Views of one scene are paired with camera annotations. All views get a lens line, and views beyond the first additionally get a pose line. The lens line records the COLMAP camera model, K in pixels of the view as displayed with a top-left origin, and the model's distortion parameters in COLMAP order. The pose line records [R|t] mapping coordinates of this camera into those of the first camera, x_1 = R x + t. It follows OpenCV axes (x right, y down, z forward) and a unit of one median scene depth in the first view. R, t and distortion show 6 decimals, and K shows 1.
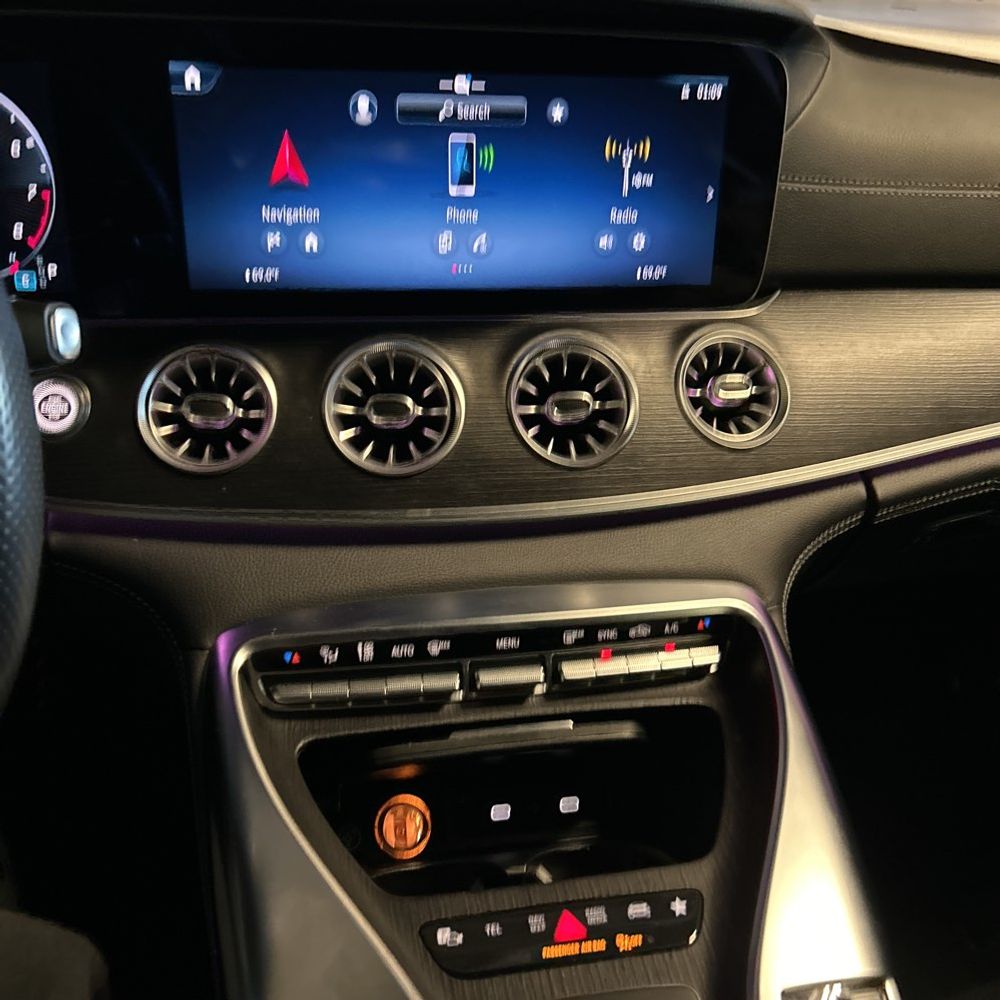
lens RADIAL K [[1017.1, 0, 532.3], [0, 1017.1, 497.9], [0, 0, 1]] dist [0.126011, -0.207373]
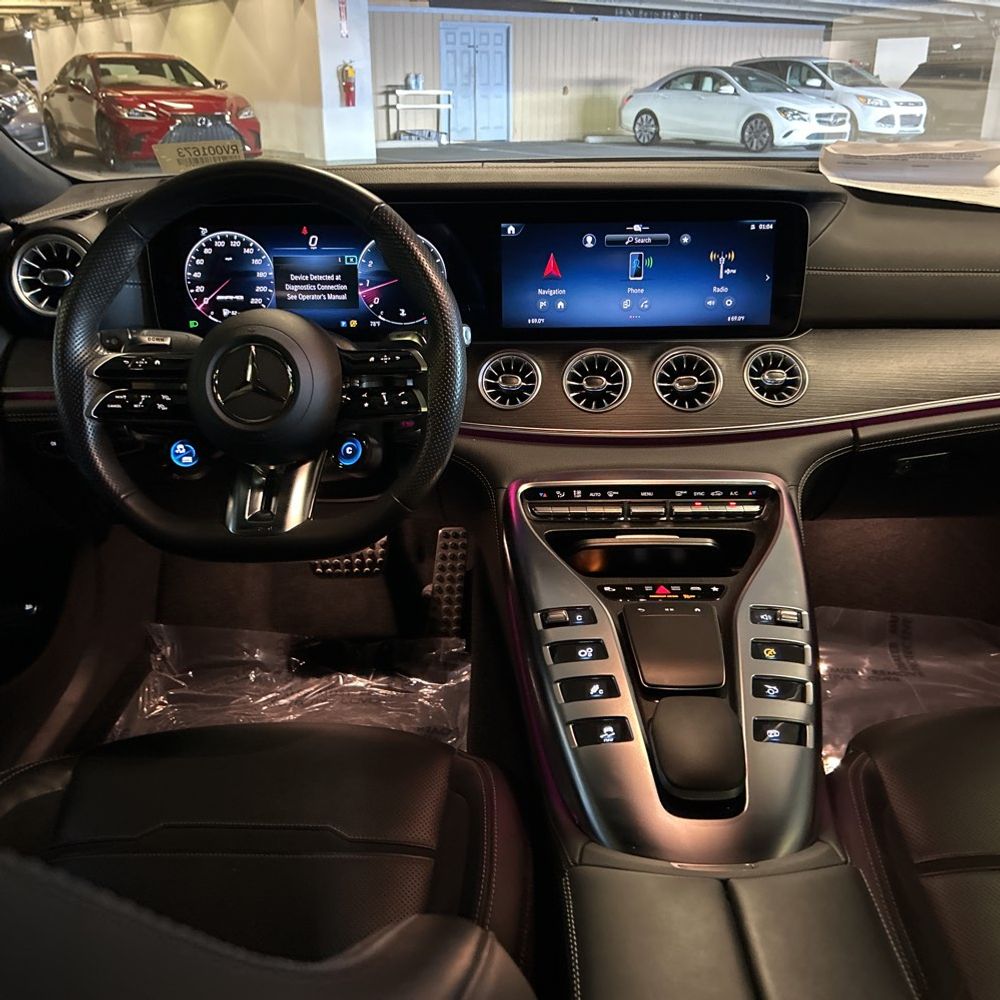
lens RADIAL K [[1004.5, 0, 500.0], [0, 1004.5, 500.0], [0, 0, 1]] dist [0.010971, 0.004734]
pose [[0.970235, 0.027587, -0.240590, 0.160545], [-0.052665, 0.993749, -0.098435, 0.341776], [0.236371, 0.108176, 0.965623, -0.920583]]
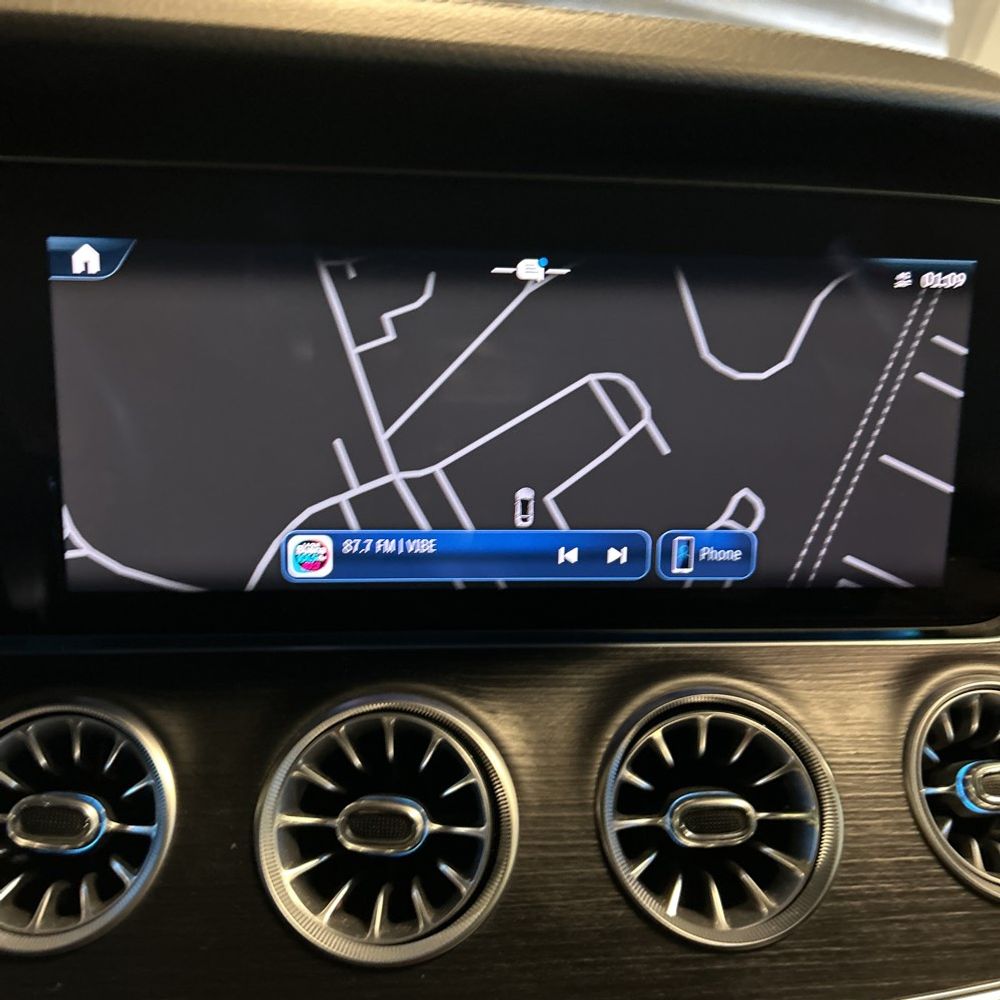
lens RADIAL K [[1004.5, 0, 500.0], [0, 1004.5, 500.0], [0, 0, 1]] dist [0.010971, 0.004734]
pose [[0.995230, 0.017804, -0.095915, -0.027059], [-0.034407, 0.984082, -0.174353, -0.160779], [0.091284, 0.176821, 0.980001, 0.437426]]
